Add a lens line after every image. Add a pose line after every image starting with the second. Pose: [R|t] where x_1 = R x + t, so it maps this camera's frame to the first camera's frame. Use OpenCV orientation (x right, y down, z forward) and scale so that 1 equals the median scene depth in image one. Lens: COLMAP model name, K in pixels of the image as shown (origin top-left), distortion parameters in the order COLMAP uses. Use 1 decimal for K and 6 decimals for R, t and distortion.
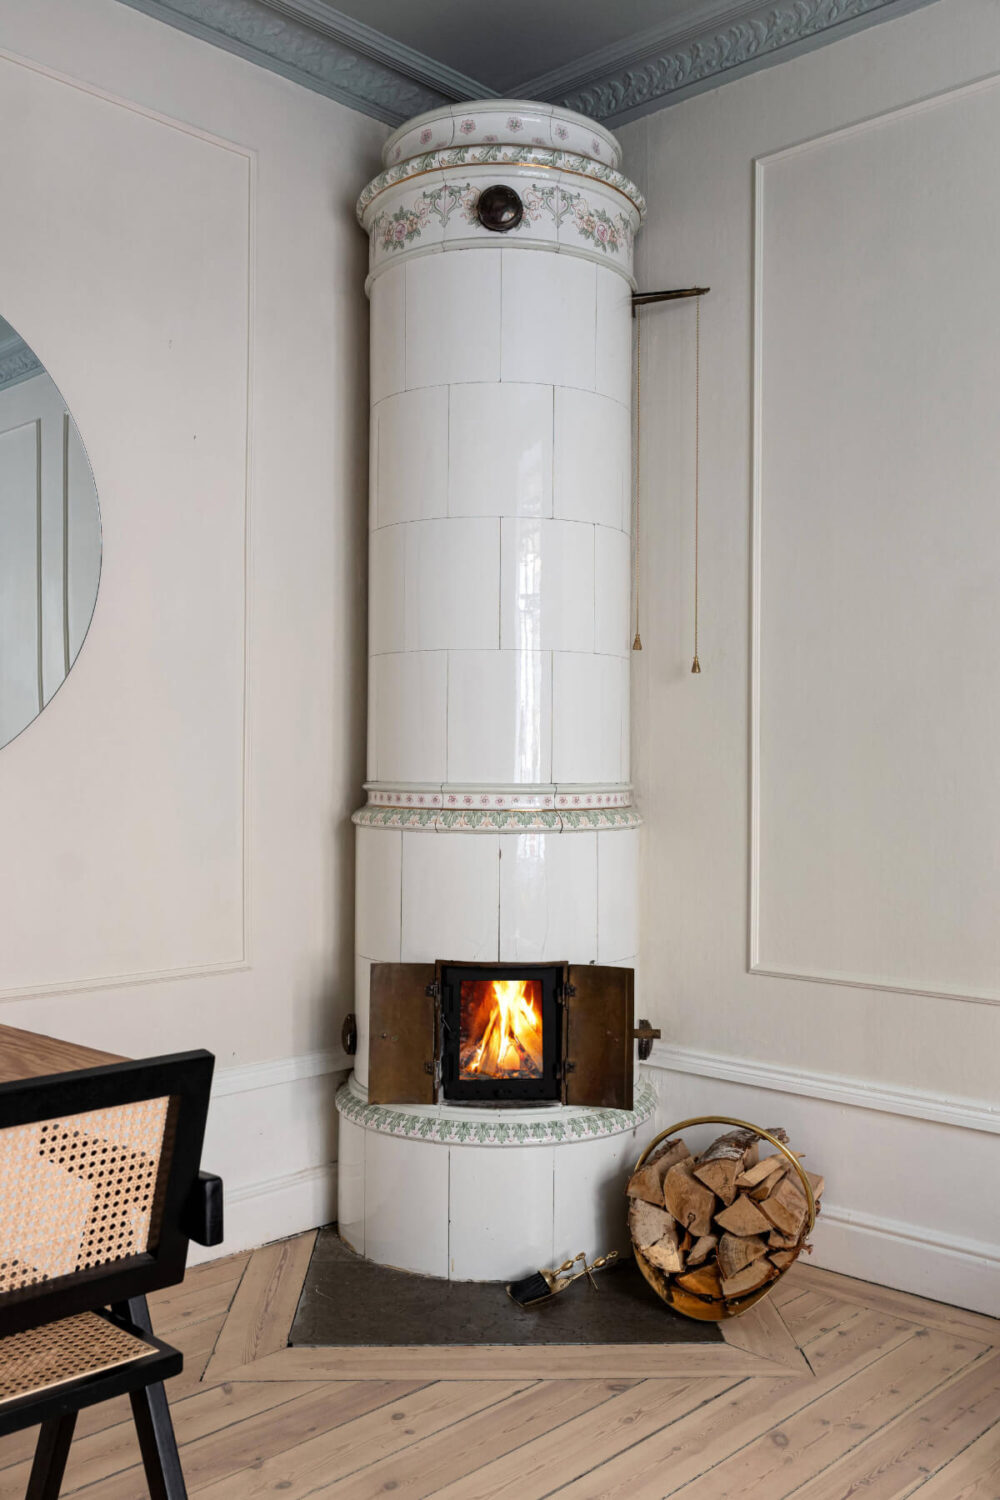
lens RADIAL K [[1366.9, 0, 500.4], [0, 1366.9, 763.9], [0, 0, 1]] dist [-0.002294, 0.000000]
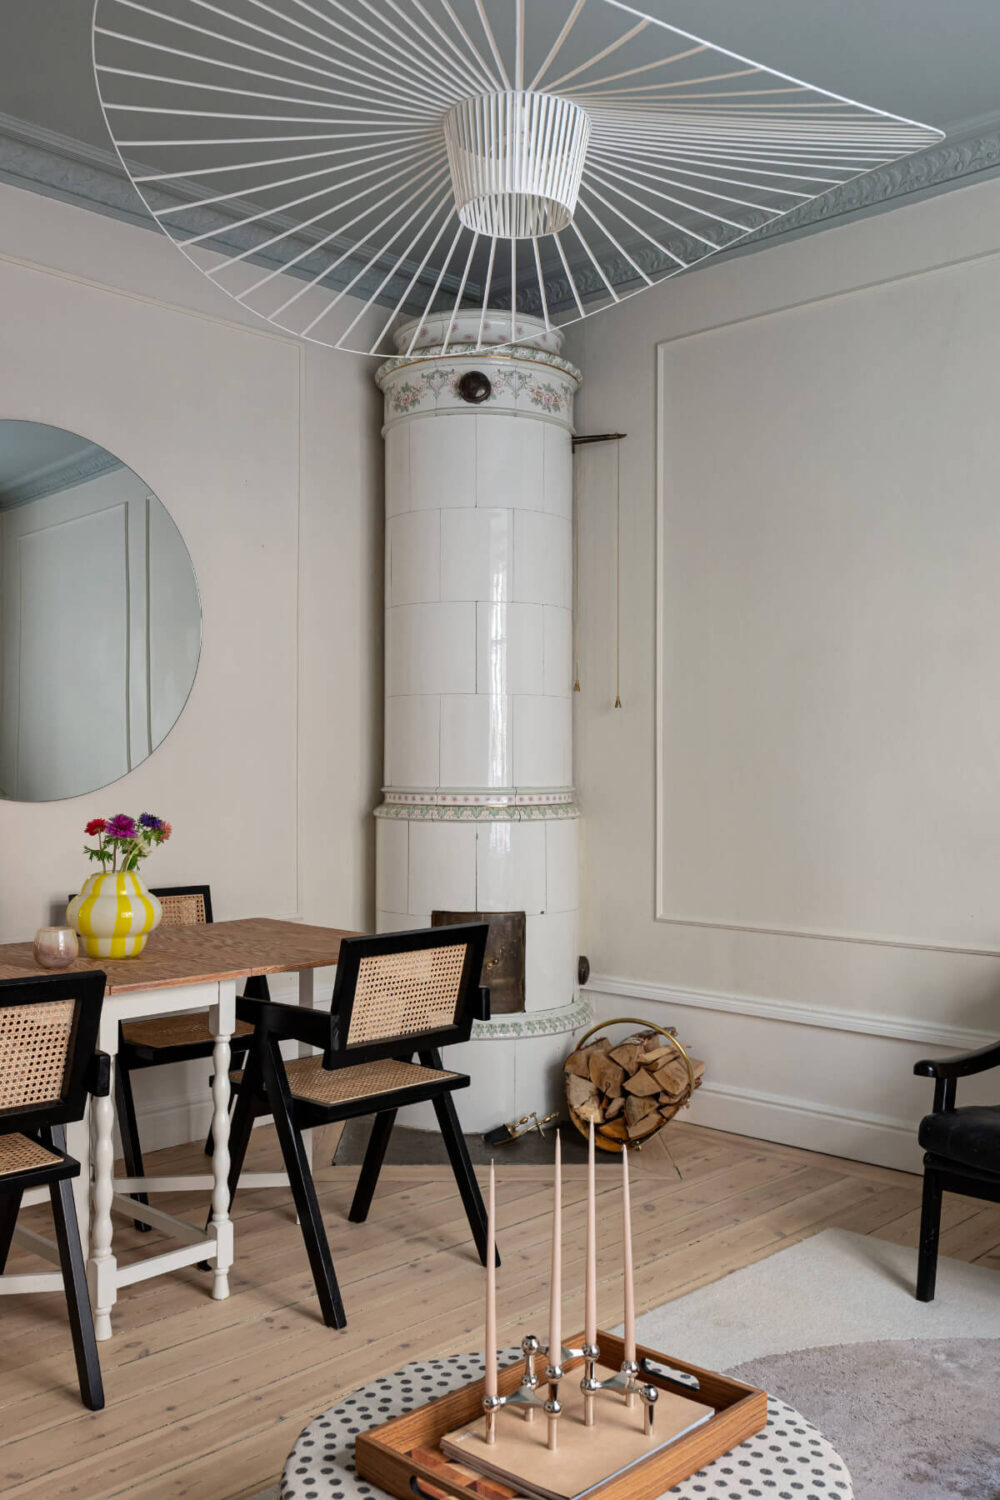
lens RADIAL K [[1366.9, 0, 503.9], [0, 1366.9, 749.6], [0, 0, 1]] dist [-0.002294, 0.000000]
pose [[0.999942, -0.004374, -0.009873, 0.042127], [0.004282, 0.999947, -0.009347, -0.011747], [0.009913, 0.009304, 0.999908, -0.429632]]
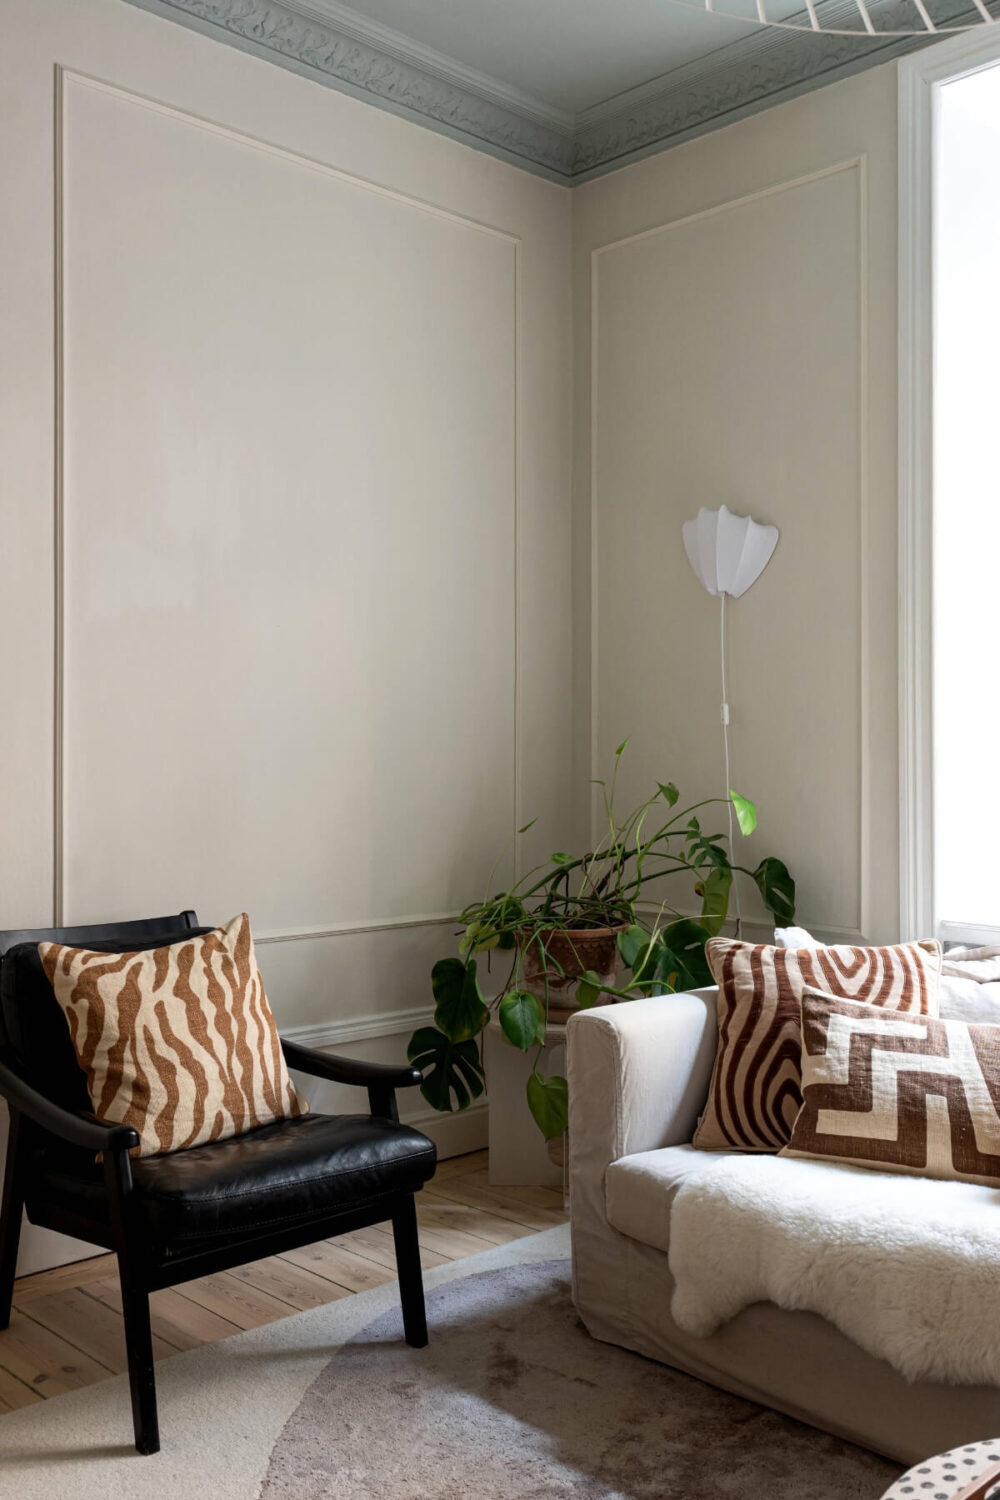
lens RADIAL K [[1366.9, 0, 501.7], [0, 1366.9, 757.9], [0, 0, 1]] dist [-0.002294, 0.000000]
pose [[0.033435, -0.005514, 0.999426, -0.374047], [-0.009831, 0.999935, 0.005846, 0.005422], [-0.999393, -0.010021, 0.033378, 0.358757]]
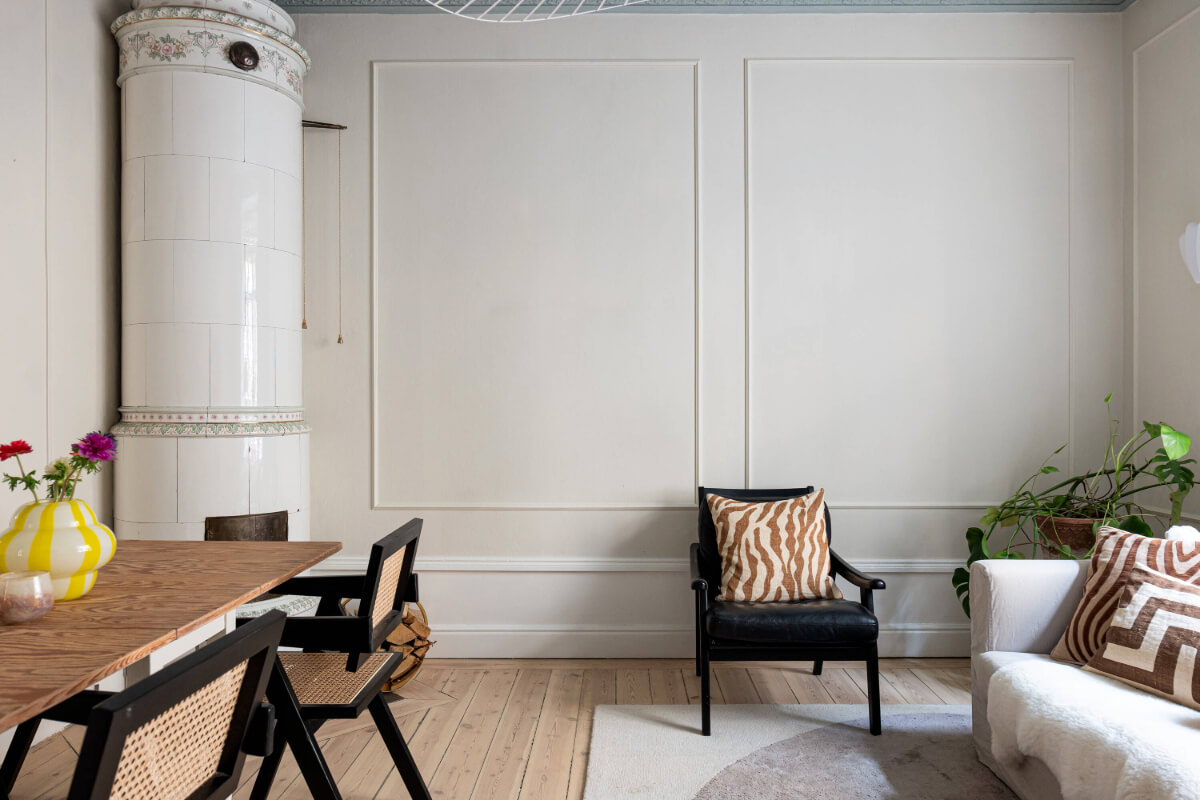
lens RADIAL K [[853.9, 0, 631.6], [0, 853.9, 406.7], [0, 0, 1]] dist [-0.007277, -0.004242]
pose [[0.719265, -0.009324, 0.694673, -0.376320], [-0.000749, 0.999899, 0.014196, -0.000566], [-0.694735, -0.010730, 0.719186, -0.061227]]
